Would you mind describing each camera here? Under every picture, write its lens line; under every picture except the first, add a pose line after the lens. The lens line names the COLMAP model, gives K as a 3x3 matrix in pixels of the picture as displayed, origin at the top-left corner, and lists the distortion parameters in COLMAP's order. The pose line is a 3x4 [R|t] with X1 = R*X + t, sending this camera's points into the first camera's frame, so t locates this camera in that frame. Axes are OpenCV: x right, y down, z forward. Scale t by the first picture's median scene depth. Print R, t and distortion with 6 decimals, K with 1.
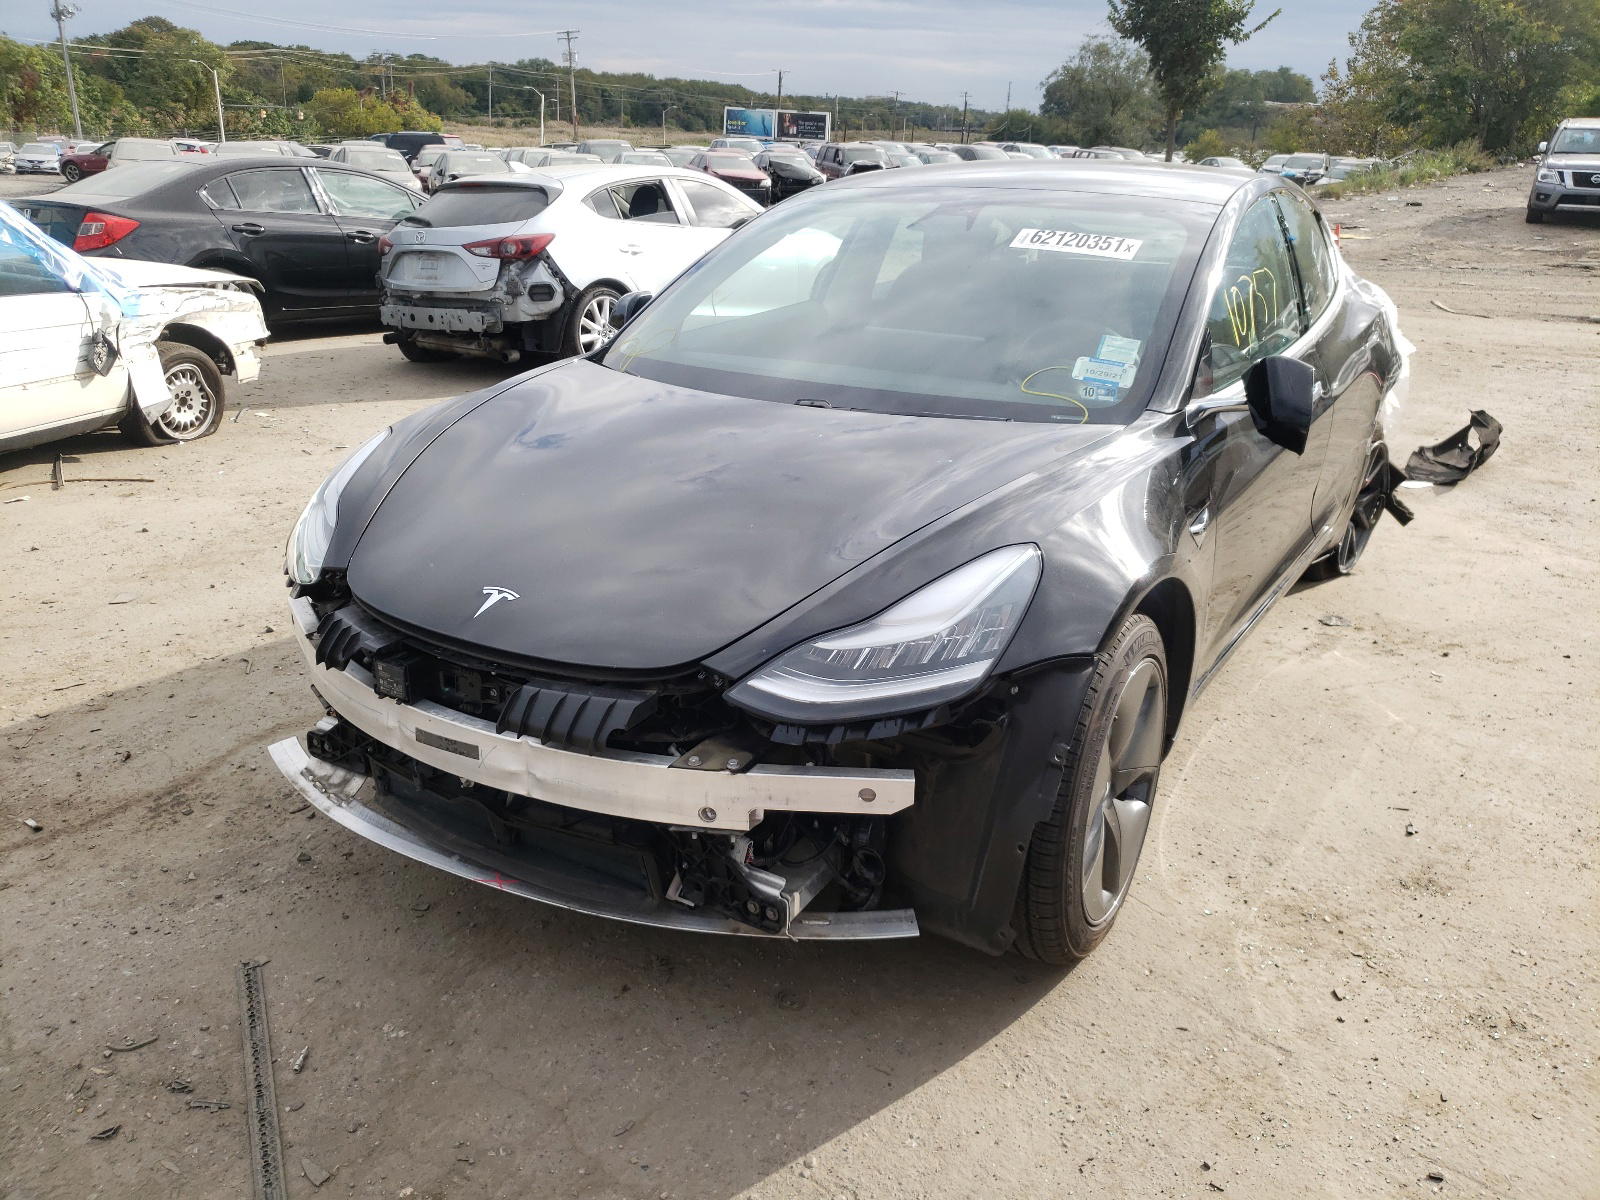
lens RADIAL K [[1271.3, 0, 799.7], [0, 1271.3, 560.7], [0, 0, 1]] dist [0.006759, 0.000934]
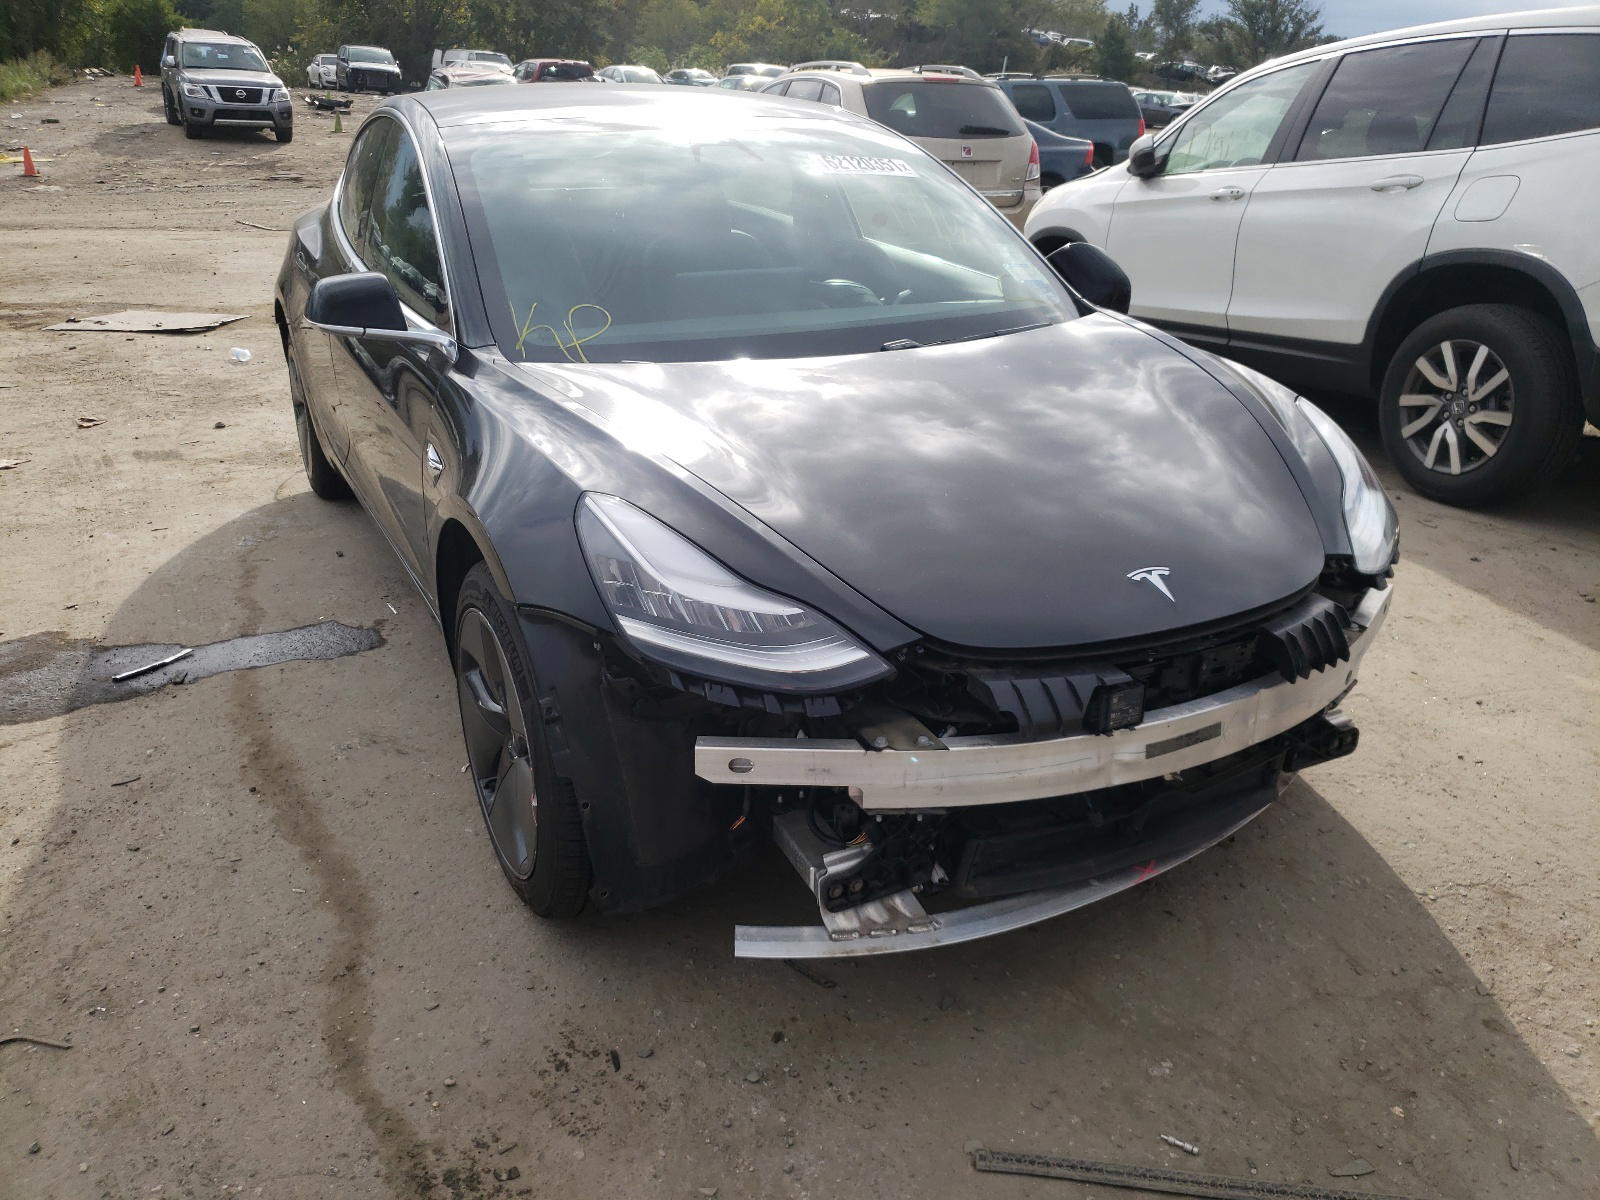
lens RADIAL K [[1274.9, 0, 800.0], [0, 1274.9, 600.0], [0, 0, 1]] dist [0.009891, 0.009842]
pose [[0.493243, -0.325790, 0.806581, -1.007080], [0.254873, 0.940652, 0.224083, -0.207225], [-0.831716, 0.095048, 0.547005, 0.631670]]
